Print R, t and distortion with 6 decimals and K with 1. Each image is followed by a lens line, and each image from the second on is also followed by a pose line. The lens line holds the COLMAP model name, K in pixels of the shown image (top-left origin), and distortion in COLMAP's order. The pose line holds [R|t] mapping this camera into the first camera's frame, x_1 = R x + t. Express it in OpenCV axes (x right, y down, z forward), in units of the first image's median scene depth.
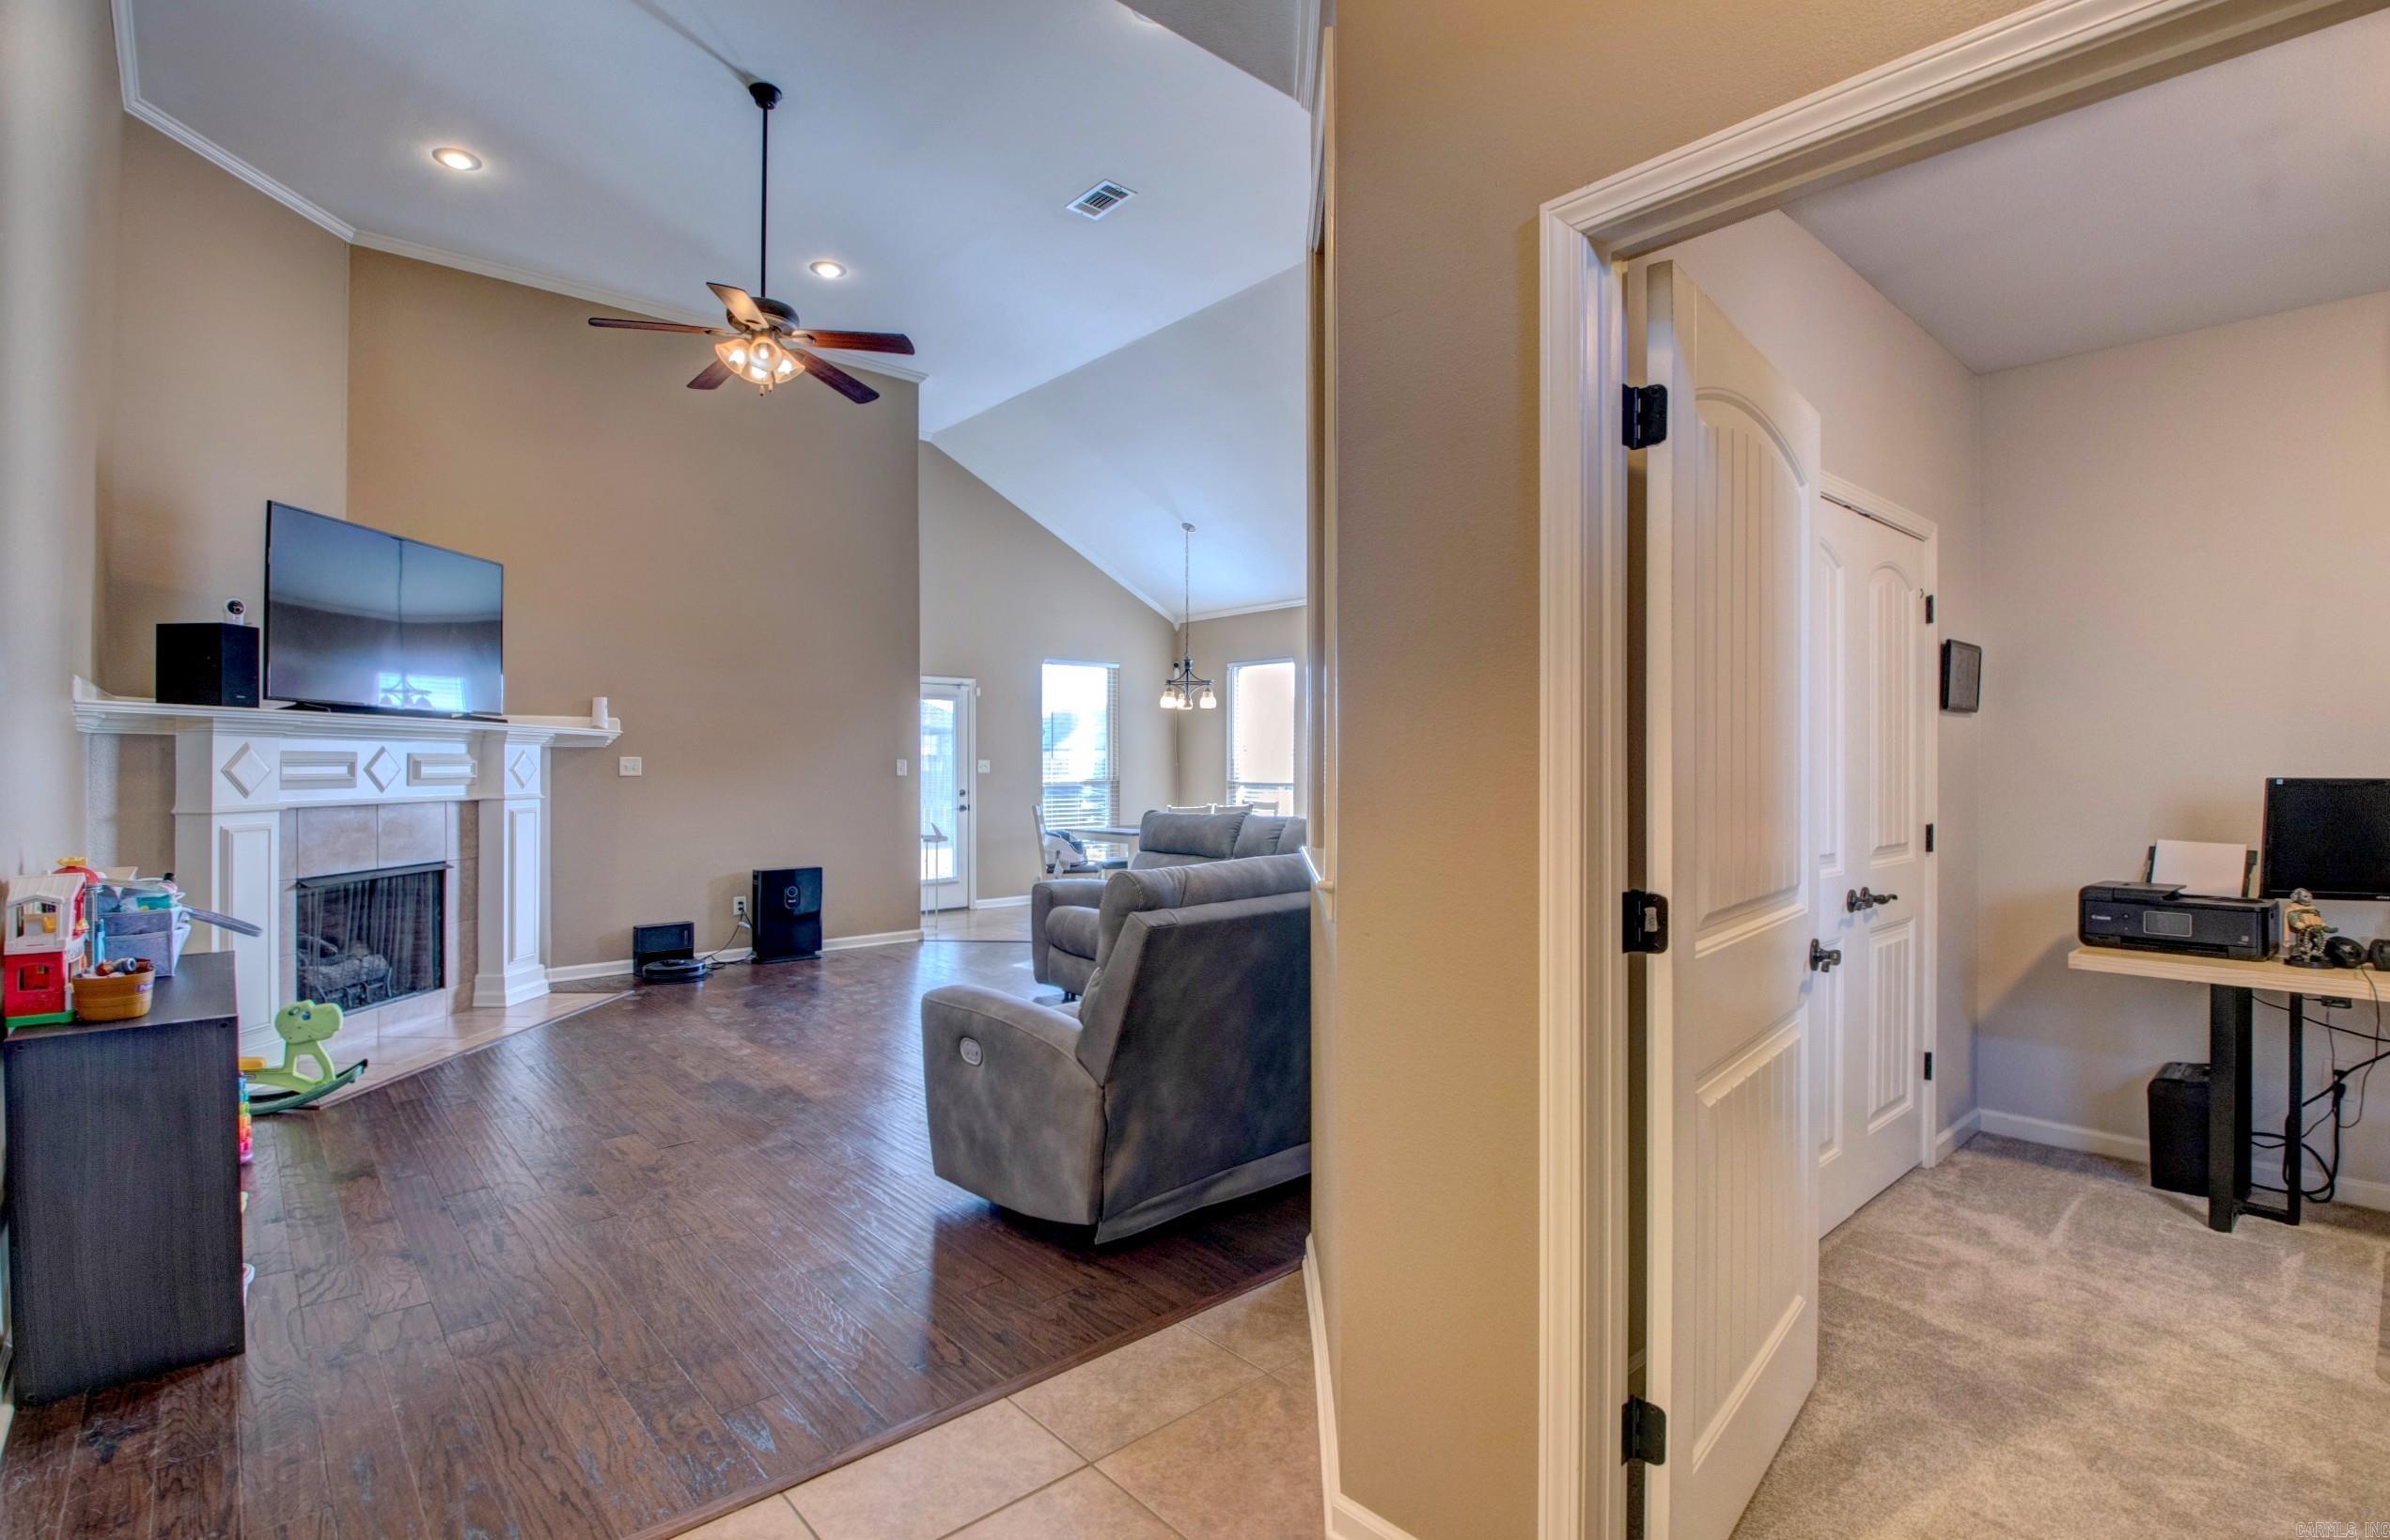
lens RADIAL K [[1134.0, 0, 1187.6], [0, 1134.0, 757.5], [0, 0, 1]] dist [-0.020855, -0.004534]
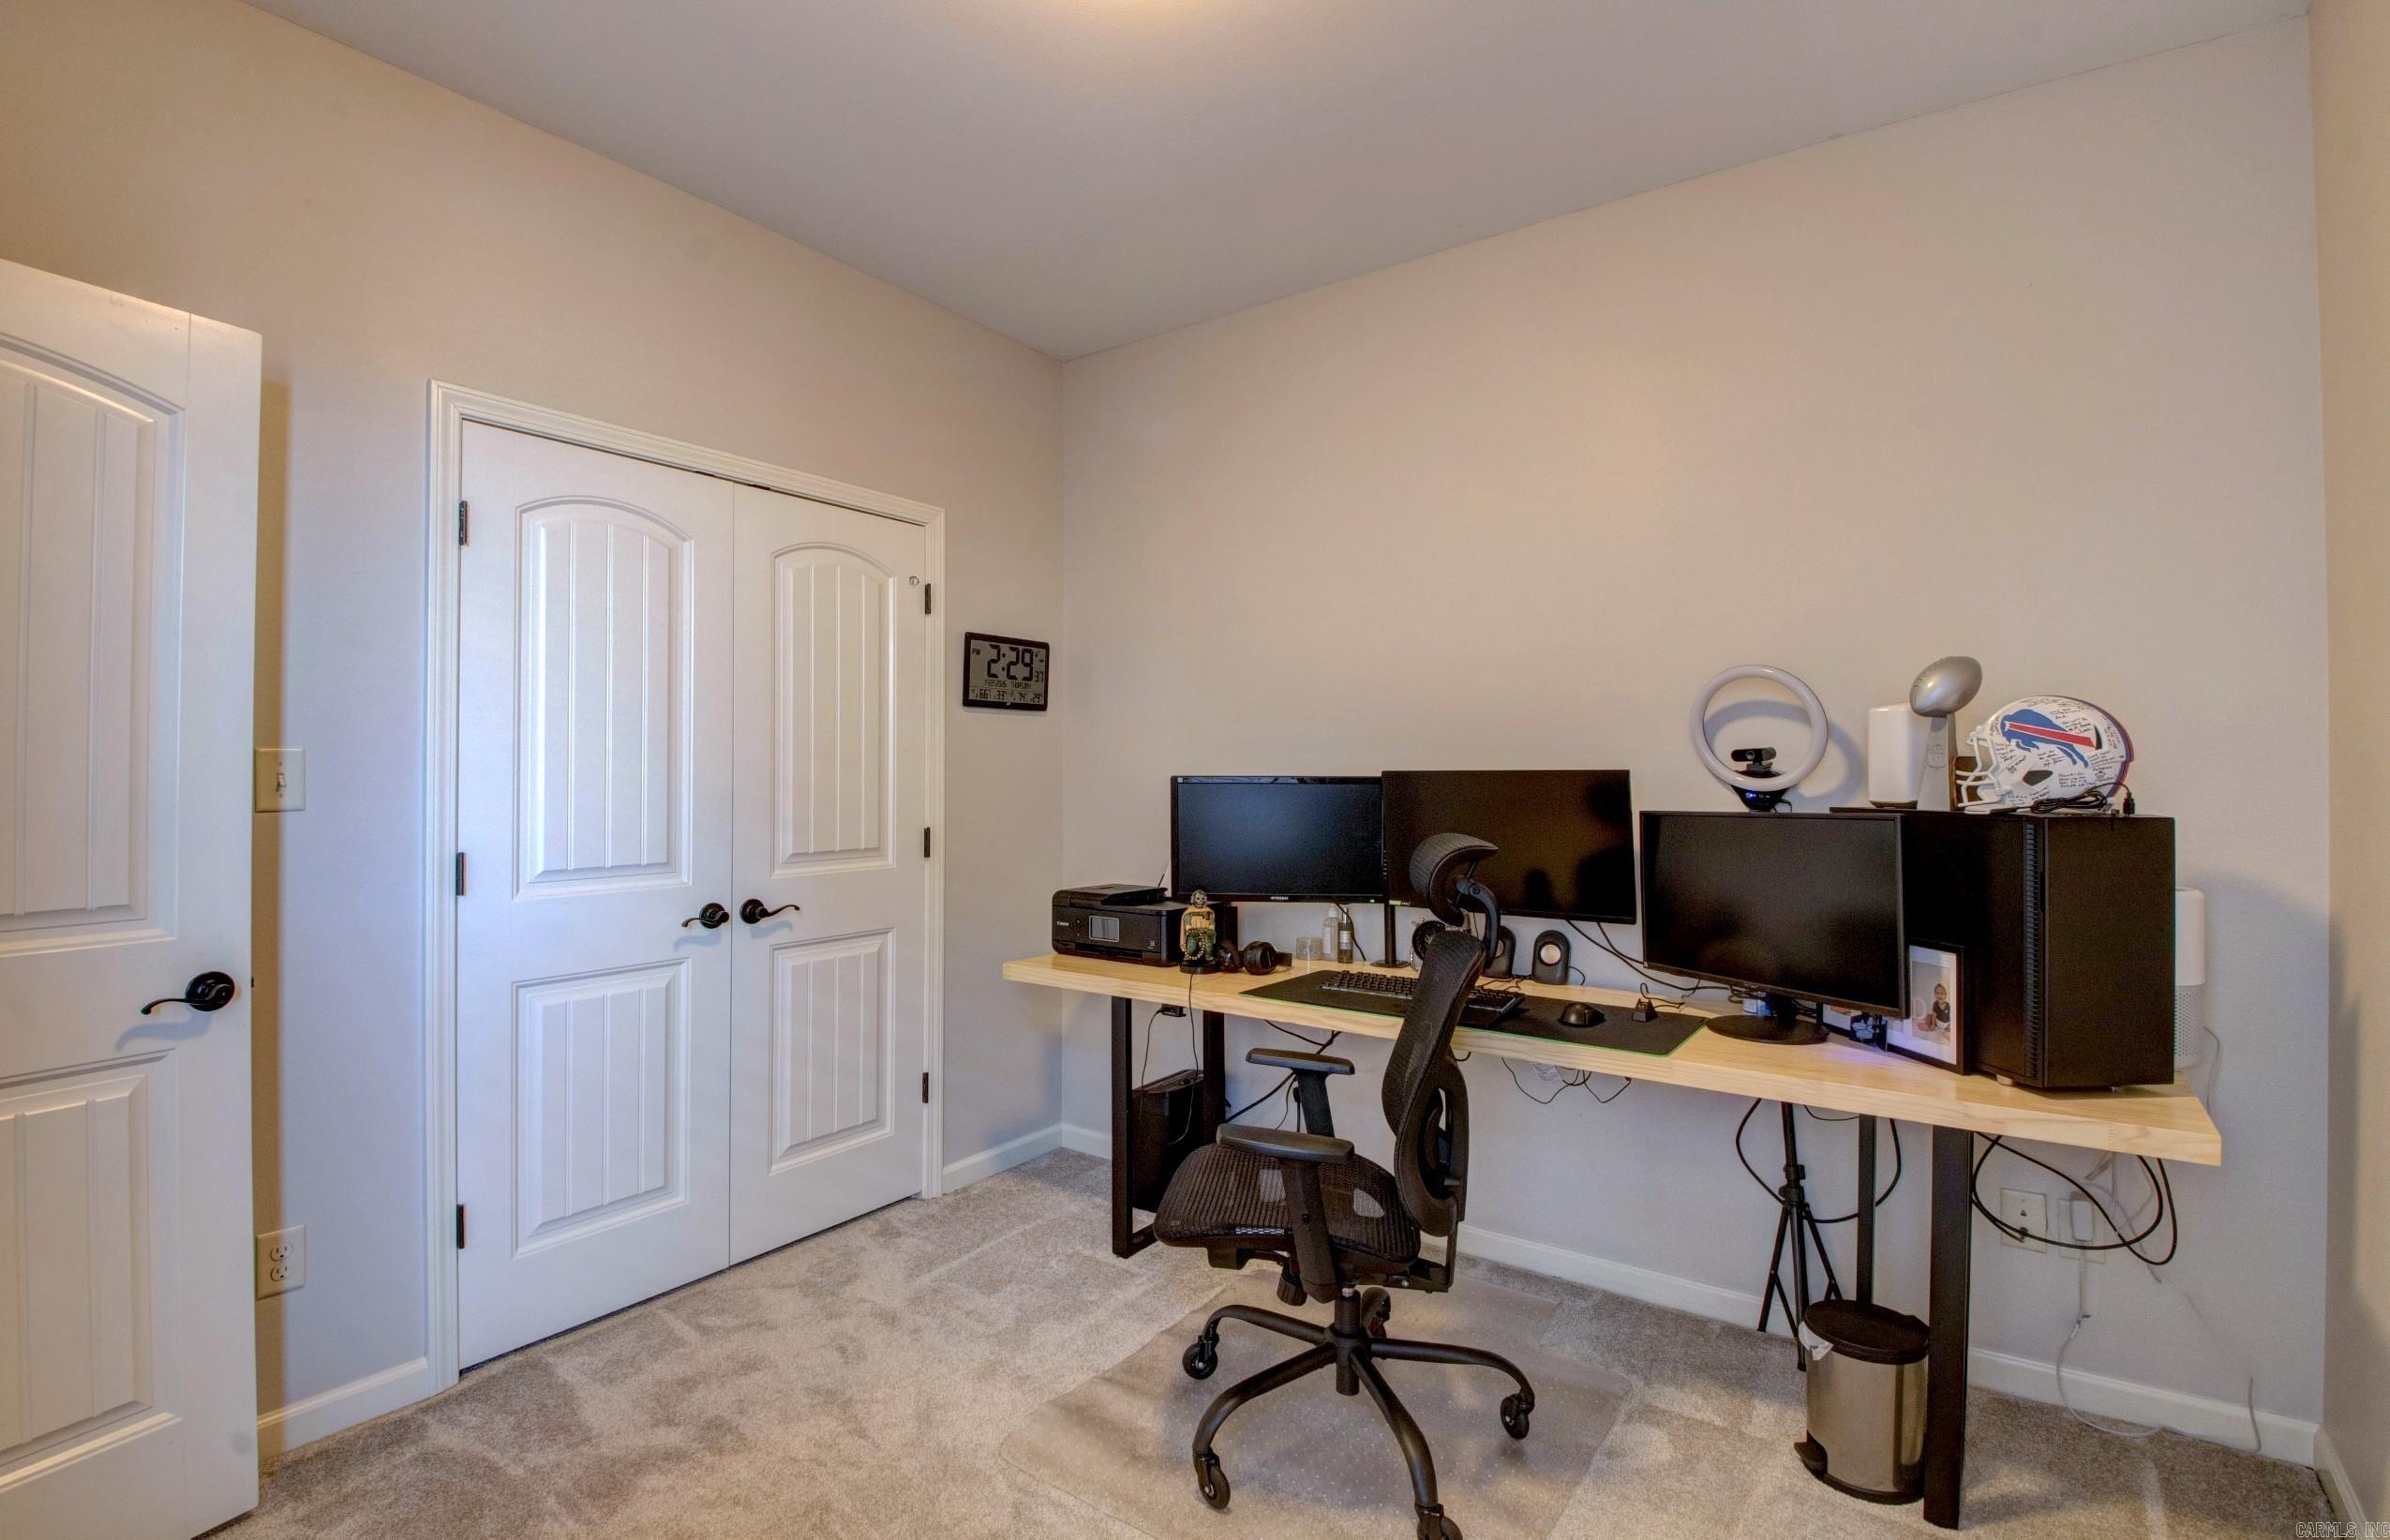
lens RADIAL K [[1110.2, 0, 1190.1], [0, 1110.2, 760.9], [0, 0, 1]] dist [0.024222, -0.033242]
pose [[0.976744, -0.002279, 0.214399, 0.781609], [0.003910, 0.999967, -0.007183, 0.012819], [-0.214375, 0.007854, 0.976720, 0.053130]]
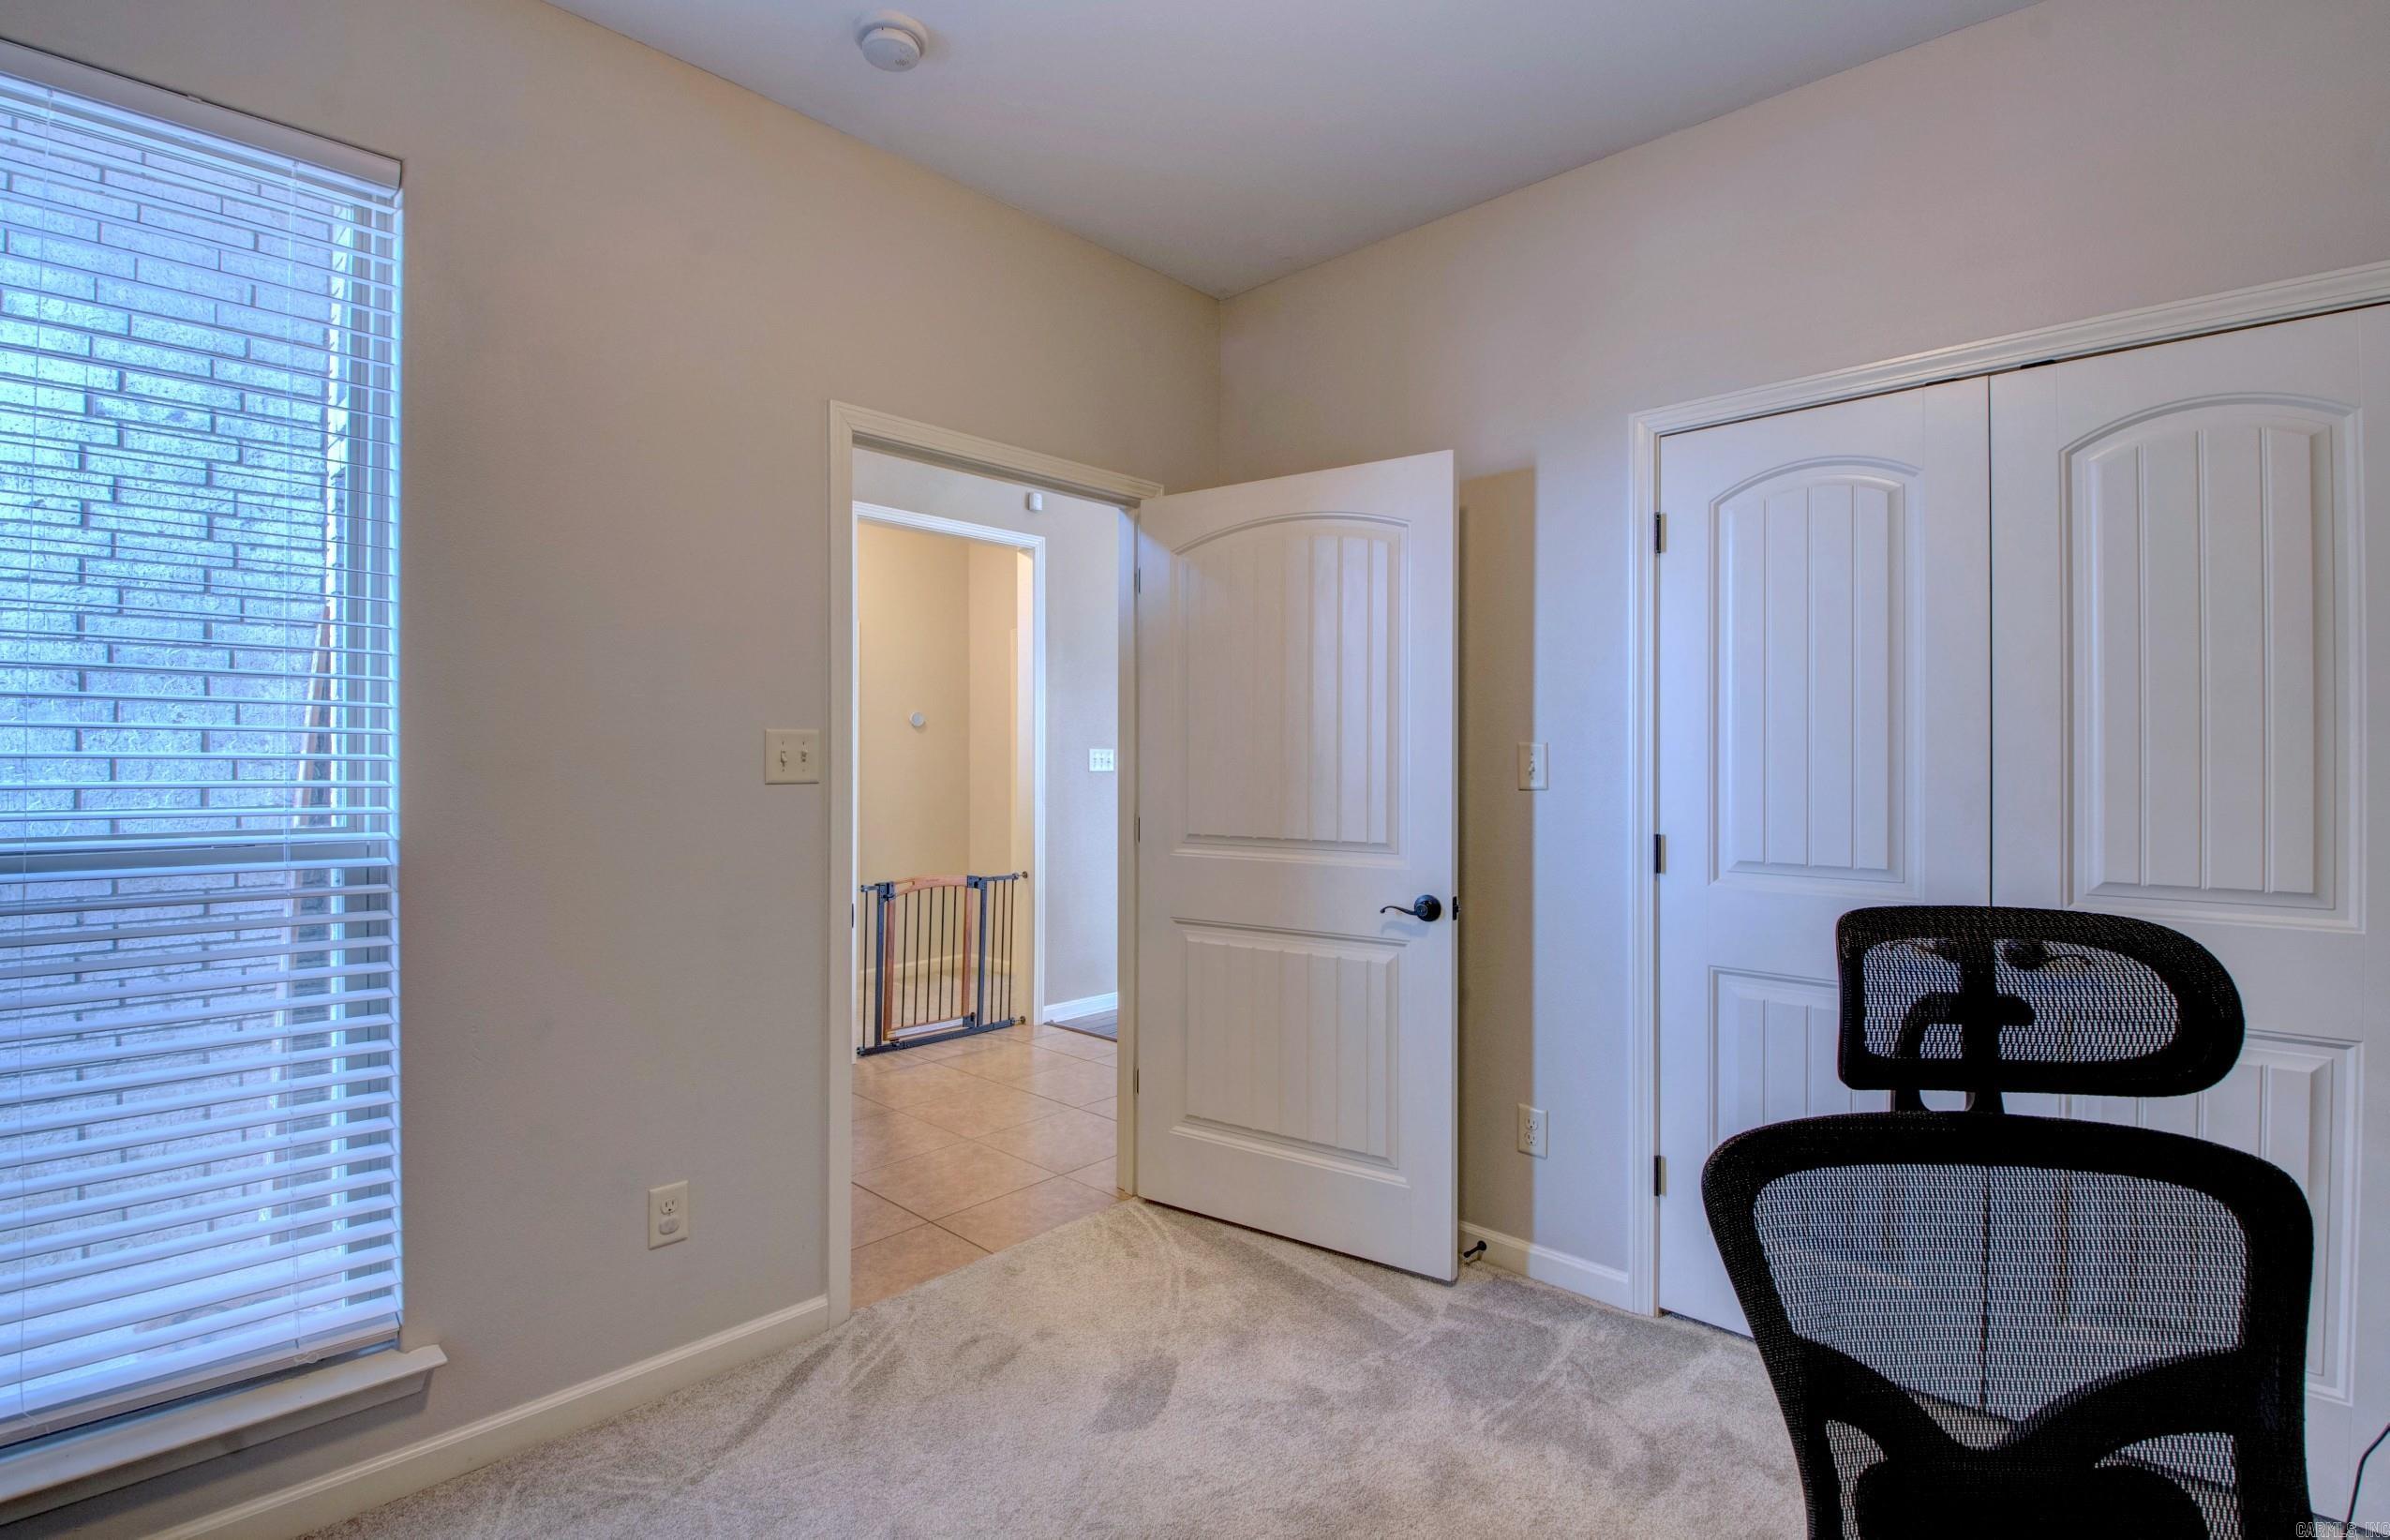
lens RADIAL K [[1110.2, 0, 1190.1], [0, 1110.2, 760.9], [0, 0, 1]] dist [0.024222, -0.033242]
pose [[0.075478, -0.008715, -0.997109, 1.255174], [0.000420, 0.999962, -0.008708, 0.020757], [0.997147, 0.000239, 0.075479, 0.484454]]
